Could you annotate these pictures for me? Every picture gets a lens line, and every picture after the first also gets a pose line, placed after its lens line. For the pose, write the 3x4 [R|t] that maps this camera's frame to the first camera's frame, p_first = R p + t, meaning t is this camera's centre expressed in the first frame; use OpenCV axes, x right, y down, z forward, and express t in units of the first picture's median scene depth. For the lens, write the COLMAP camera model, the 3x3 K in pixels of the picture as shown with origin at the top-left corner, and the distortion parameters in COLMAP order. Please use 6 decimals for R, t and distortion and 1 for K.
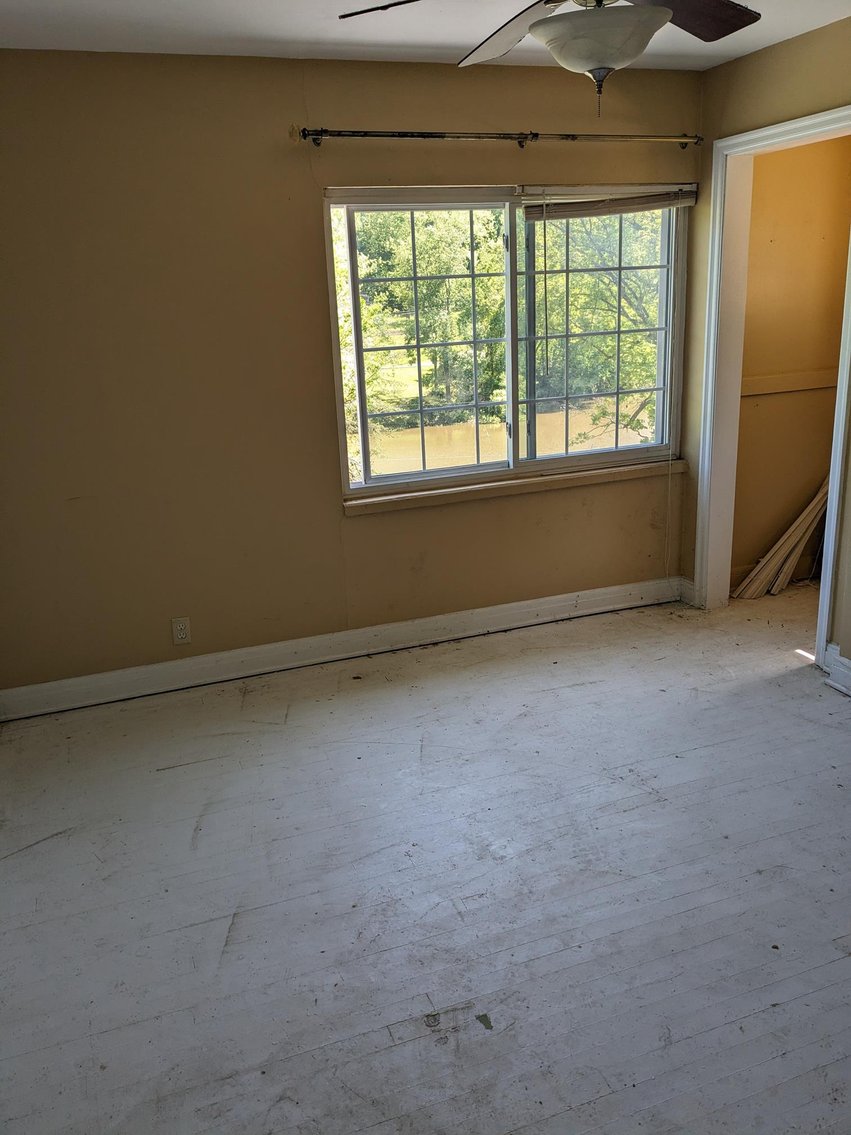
lens RADIAL K [[883.6, 0, 425.9], [0, 883.6, 575.4], [0, 0, 1]] dist [0.032451, -0.001347]
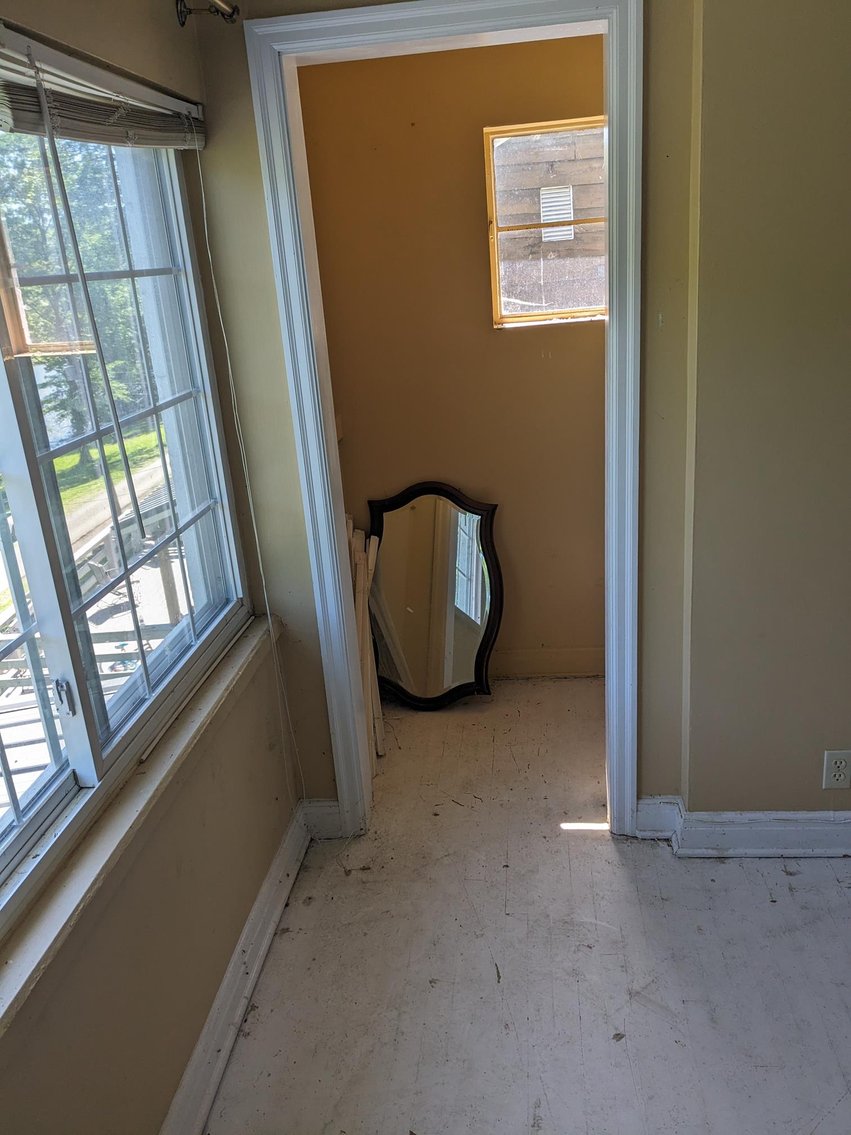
lens RADIAL K [[889.7, 0, 426.8], [0, 889.7, 577.0], [0, 0, 1]] dist [-0.001063, -0.000853]
pose [[0.433889, -0.292600, 0.852130, -0.146326], [0.319709, 0.934248, 0.158008, -0.228459], [-0.842334, 0.203876, 0.498907, 0.694315]]
